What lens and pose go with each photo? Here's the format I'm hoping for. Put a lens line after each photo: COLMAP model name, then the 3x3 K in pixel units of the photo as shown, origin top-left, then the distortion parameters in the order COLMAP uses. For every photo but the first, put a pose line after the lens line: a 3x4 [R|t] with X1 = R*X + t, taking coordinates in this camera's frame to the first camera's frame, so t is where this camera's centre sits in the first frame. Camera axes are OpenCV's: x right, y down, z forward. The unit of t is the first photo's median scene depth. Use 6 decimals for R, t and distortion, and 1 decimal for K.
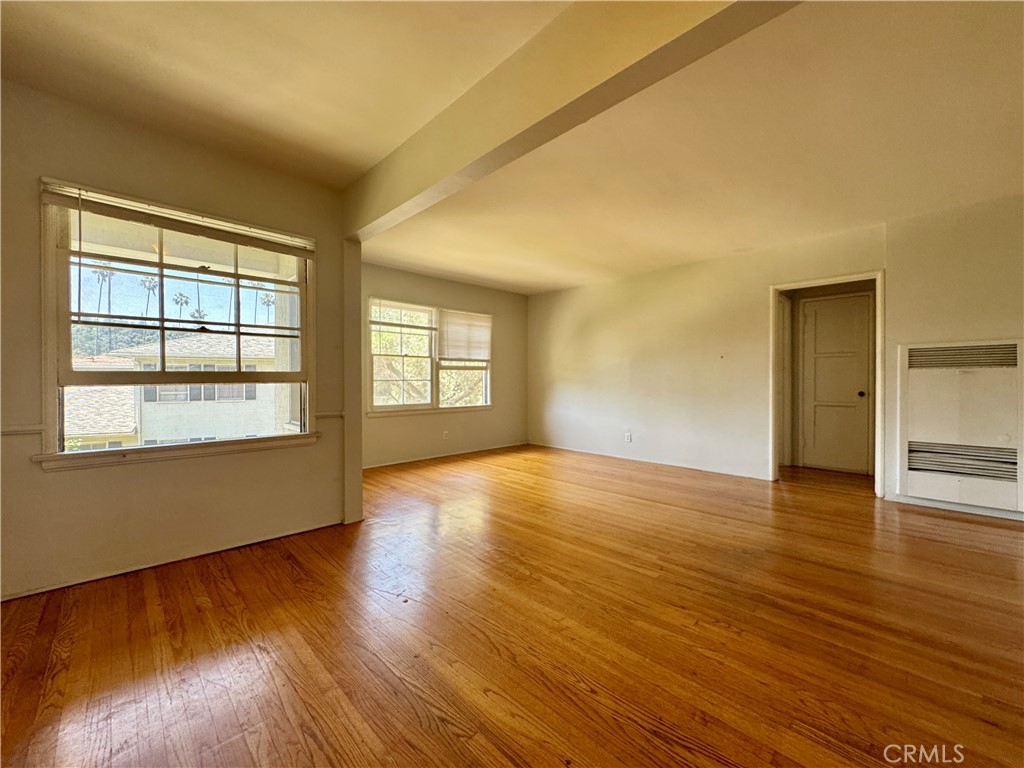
lens RADIAL K [[411.8, 0, 511.9], [0, 411.8, 382.0], [0, 0, 1]] dist [-0.002940, -0.000320]
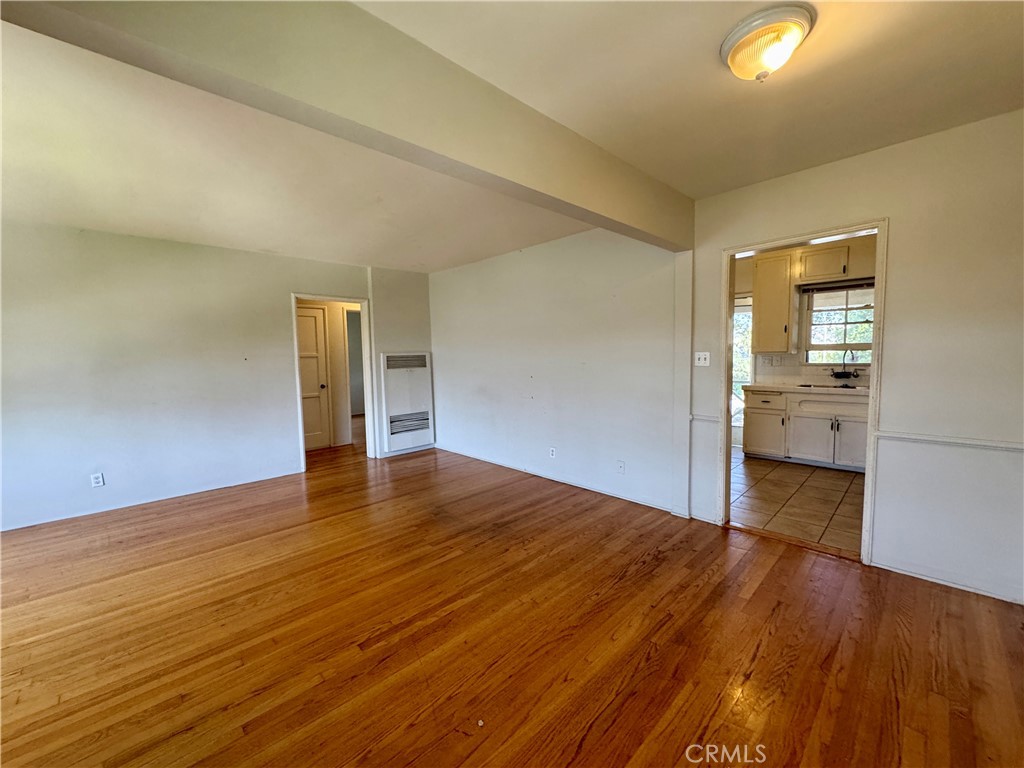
lens RADIAL K [[408.0, 0, 512.3], [0, 408.0, 382.7], [0, 0, 1]] dist [-0.003476, -0.000334]
pose [[0.006397, -0.075278, 0.997142, -0.792301], [0.020159, 0.996970, 0.075136, -0.125689], [-0.999776, 0.019620, 0.007895, 0.762503]]
